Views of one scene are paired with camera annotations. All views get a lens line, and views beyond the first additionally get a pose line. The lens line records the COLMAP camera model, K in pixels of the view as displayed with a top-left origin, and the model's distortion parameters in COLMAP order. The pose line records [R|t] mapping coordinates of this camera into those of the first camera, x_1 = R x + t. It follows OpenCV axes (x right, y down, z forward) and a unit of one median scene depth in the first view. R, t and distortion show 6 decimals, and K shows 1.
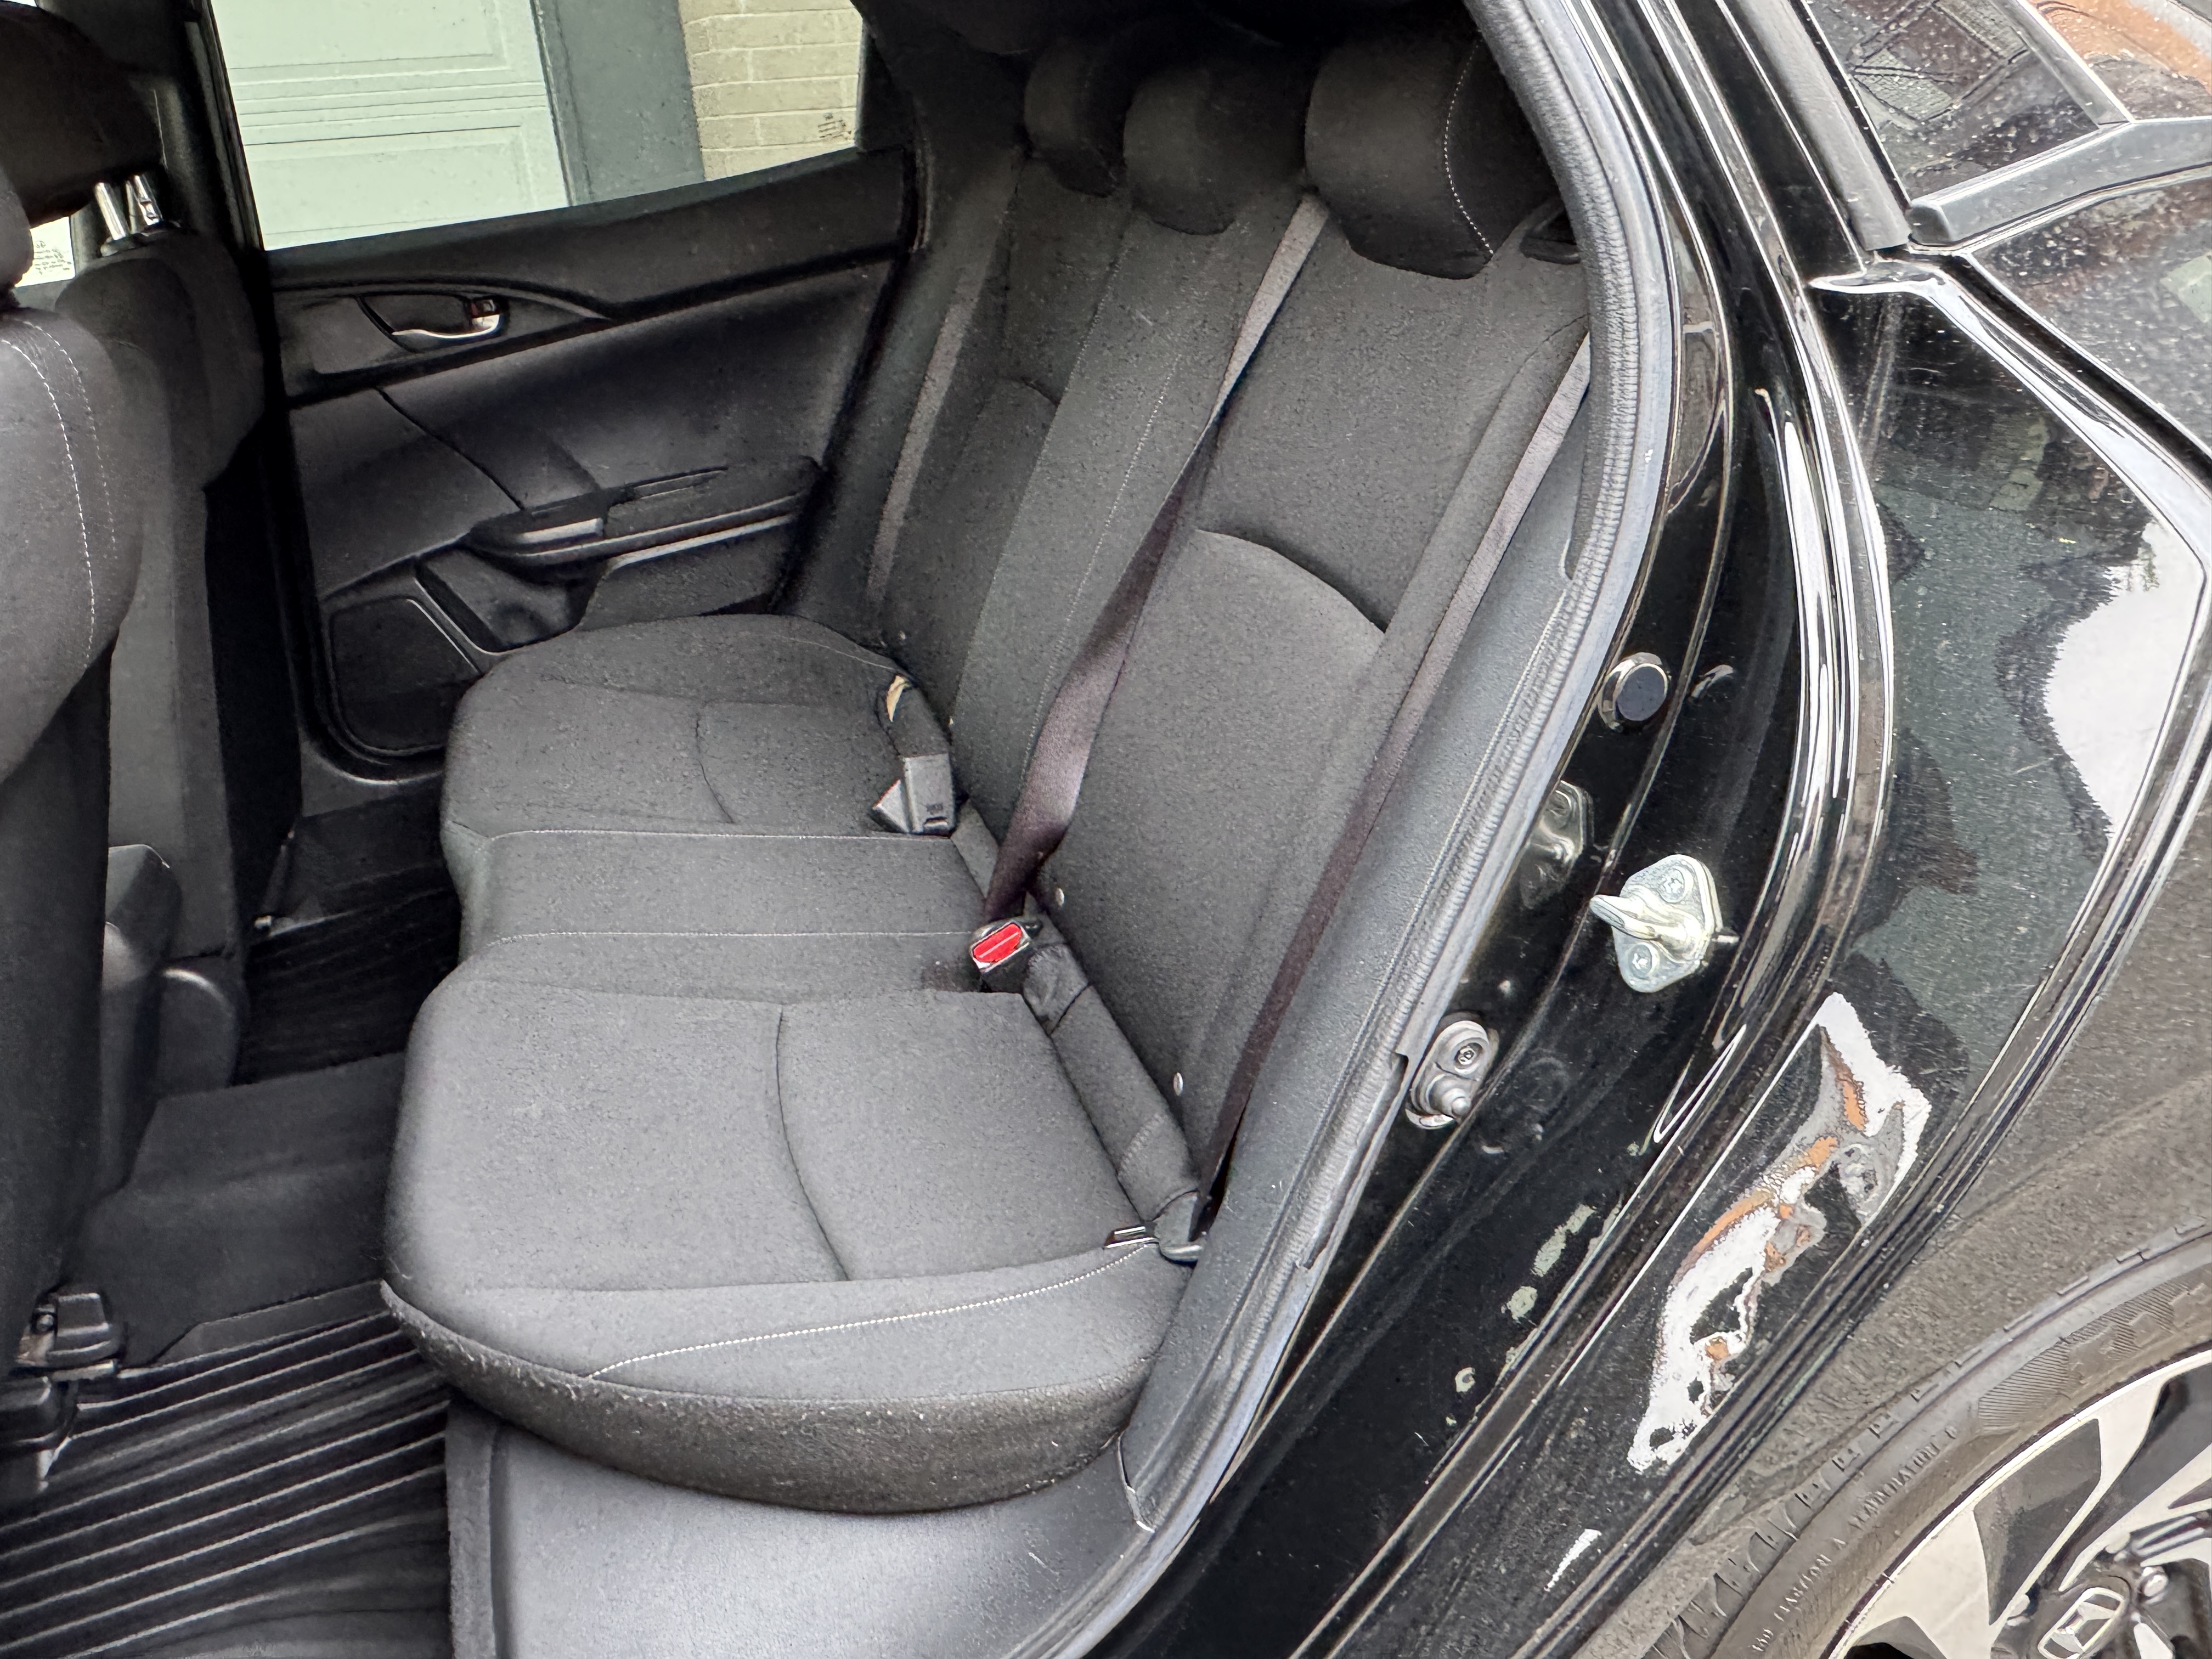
lens RADIAL K [[1545.5, 0, 1046.3], [0, 1545.5, 805.0], [0, 0, 1]] dist [-0.004388, 0.004992]
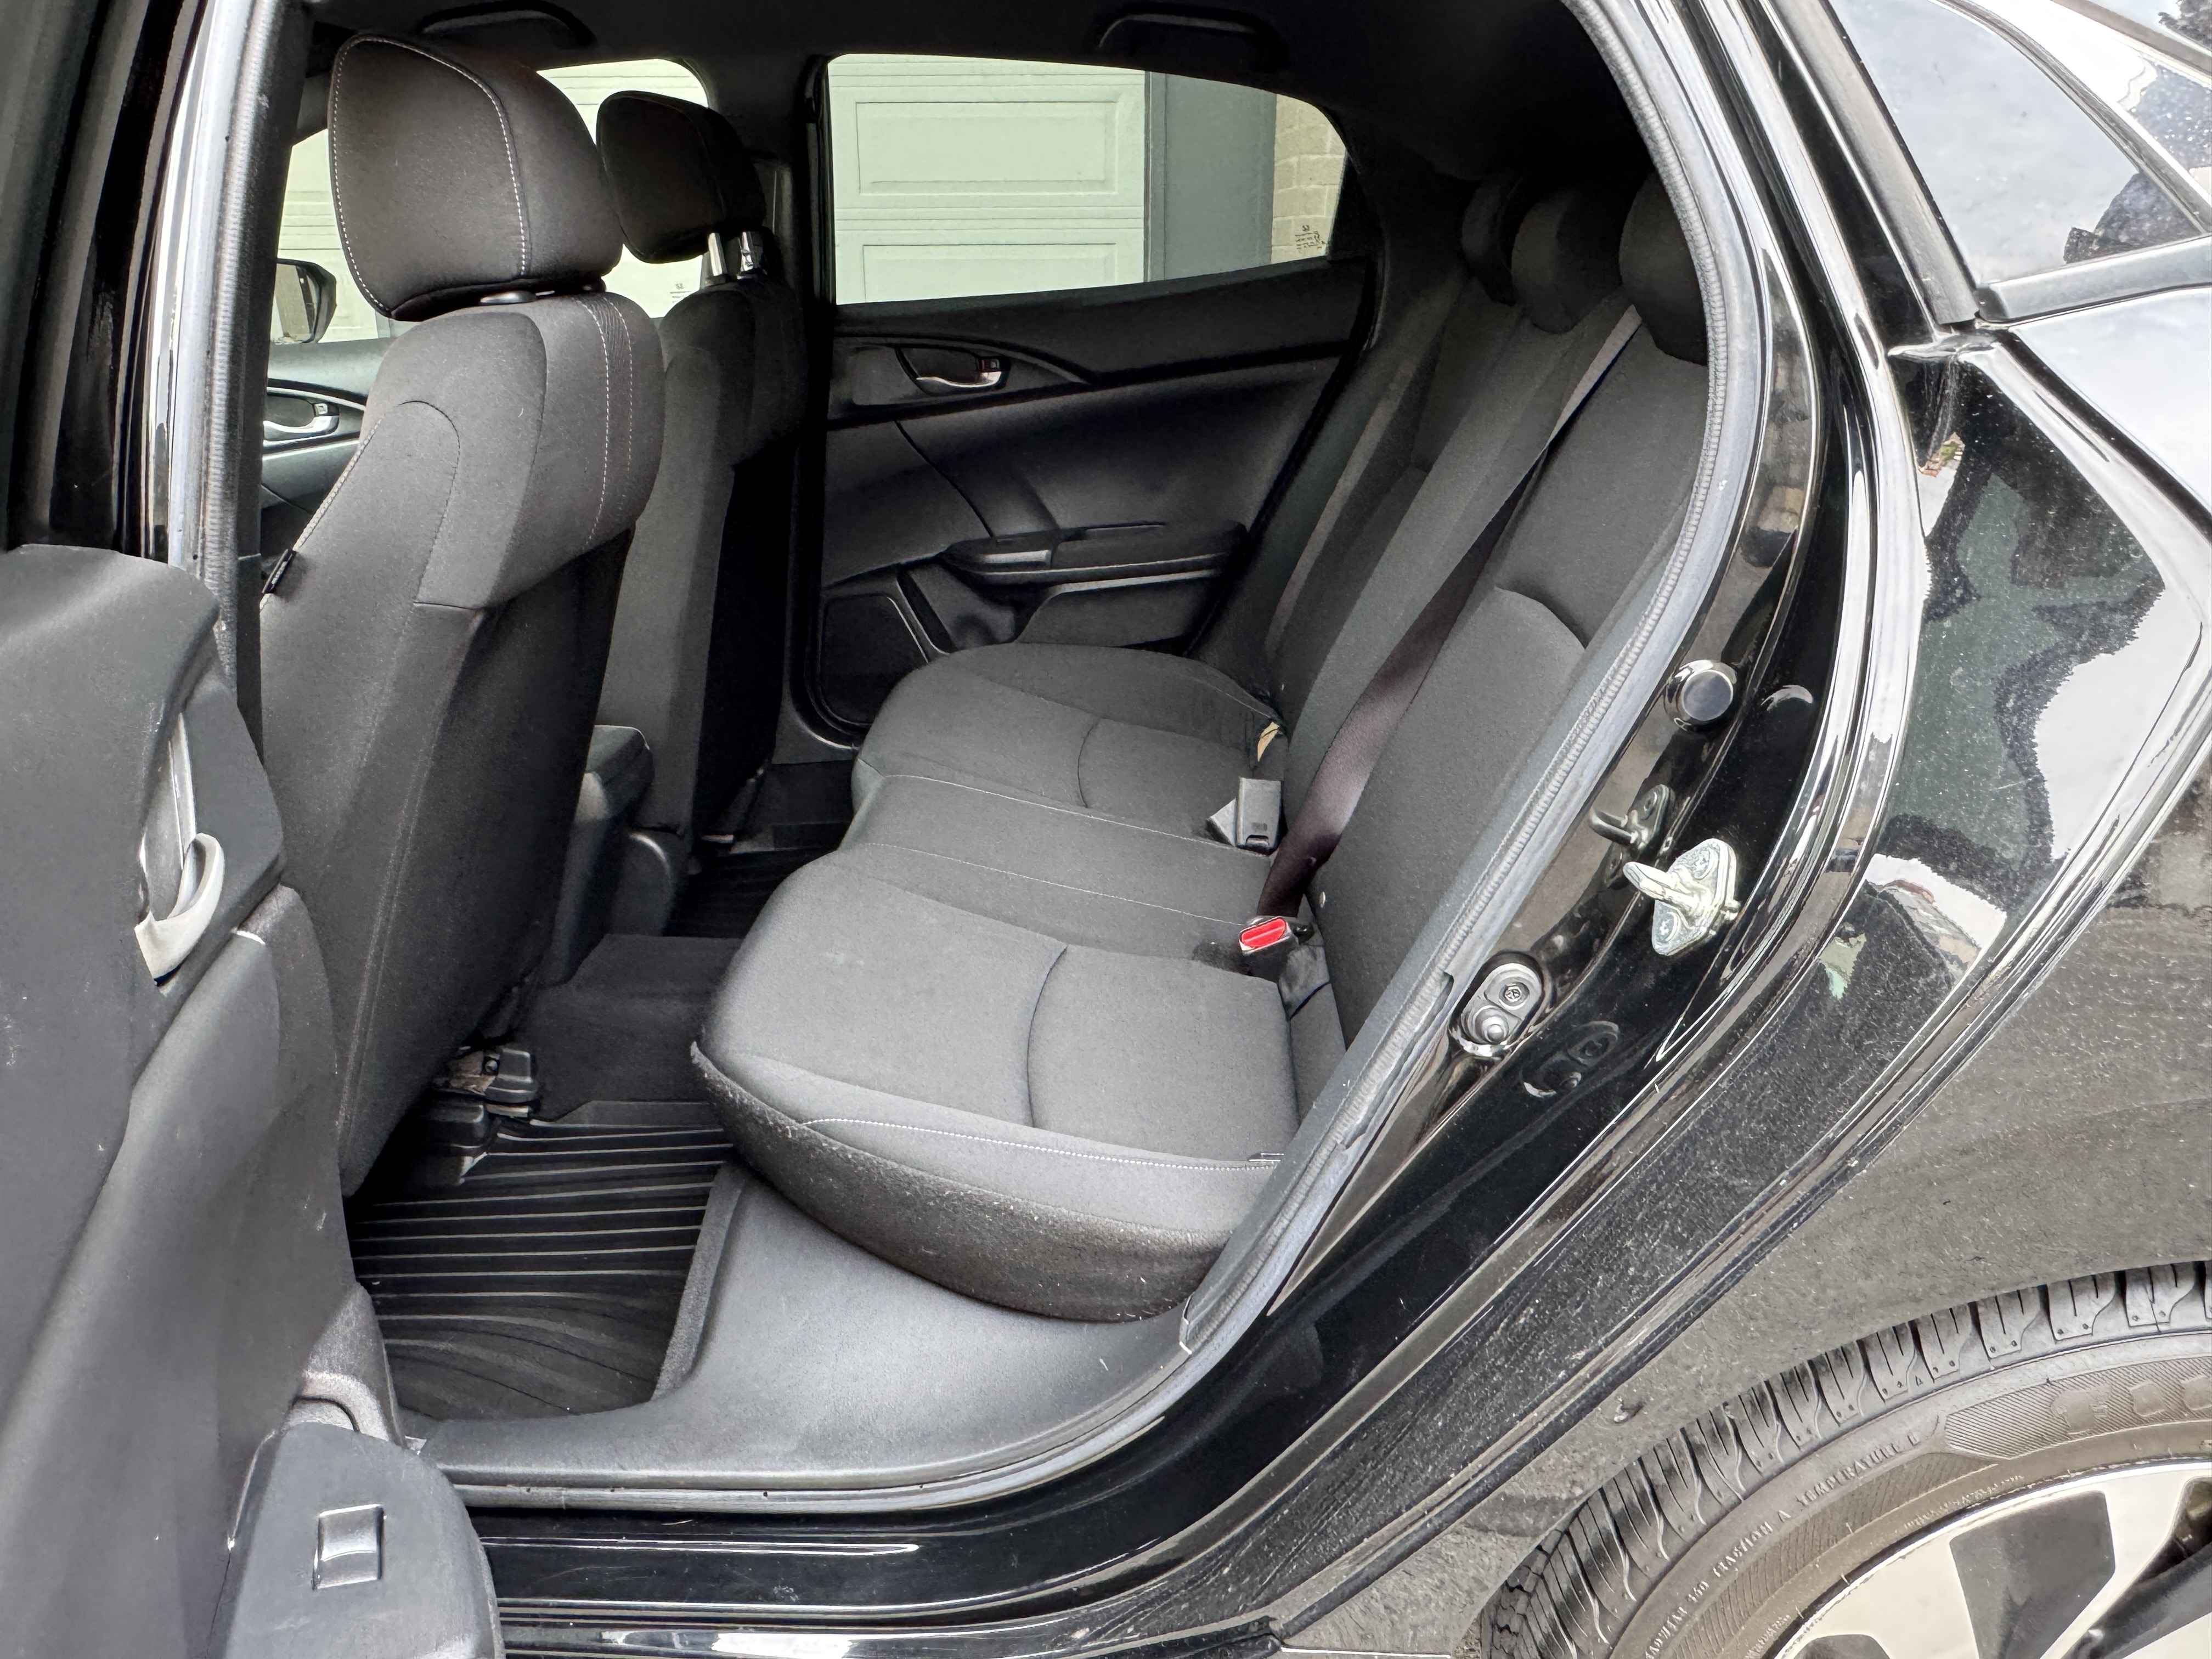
lens RADIAL K [[1523.2, 0, 1050.1], [0, 1523.2, 806.2], [0, 0, 1]] dist [0.000615, -0.000623]
pose [[0.934468, 0.175659, -0.309699, 0.151167], [-0.198117, 0.979263, -0.042355, 0.077721], [0.295836, 0.100936, 0.949891, -0.106303]]
